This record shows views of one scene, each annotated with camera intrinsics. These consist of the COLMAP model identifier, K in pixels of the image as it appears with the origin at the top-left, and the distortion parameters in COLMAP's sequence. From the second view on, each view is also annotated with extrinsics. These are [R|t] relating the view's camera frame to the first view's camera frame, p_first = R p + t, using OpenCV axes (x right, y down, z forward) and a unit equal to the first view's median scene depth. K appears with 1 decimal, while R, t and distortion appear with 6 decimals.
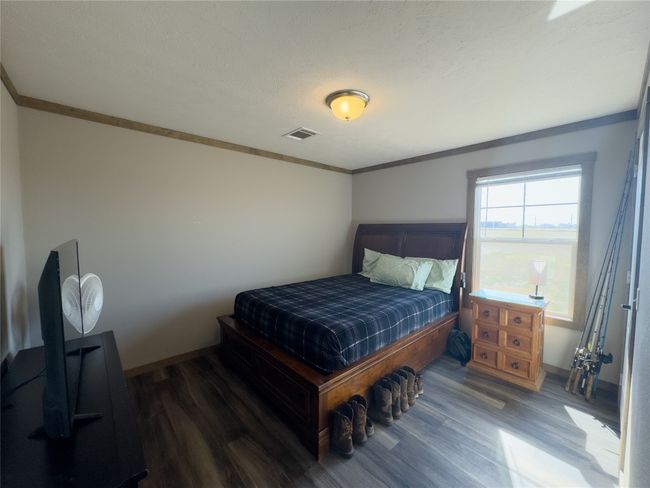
lens RADIAL K [[260.1, 0, 325.6], [0, 260.1, 242.7], [0, 0, 1]] dist [-0.003989, -0.000270]
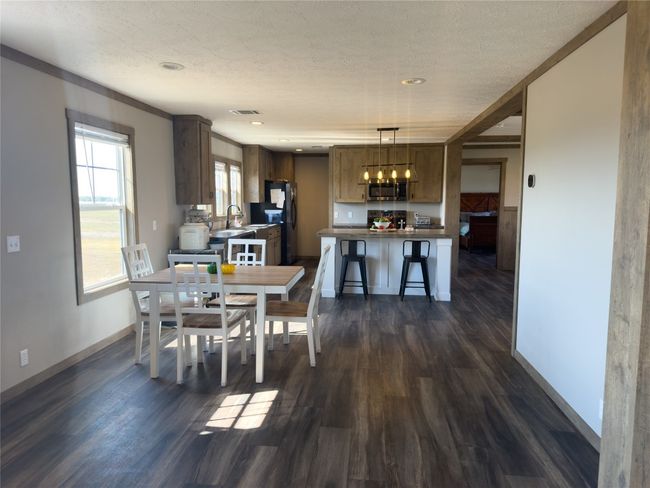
lens RADIAL K [[453.9, 0, 325.0], [0, 453.9, 244.0], [0, 0, 1]] dist [0.004157, 0.000292]
pose [[-0.664206, -0.082523, 0.742981, -1.135257], [0.030451, 0.990076, 0.137191, -0.094452], [-0.746929, 0.113748, -0.655102, 1.821424]]
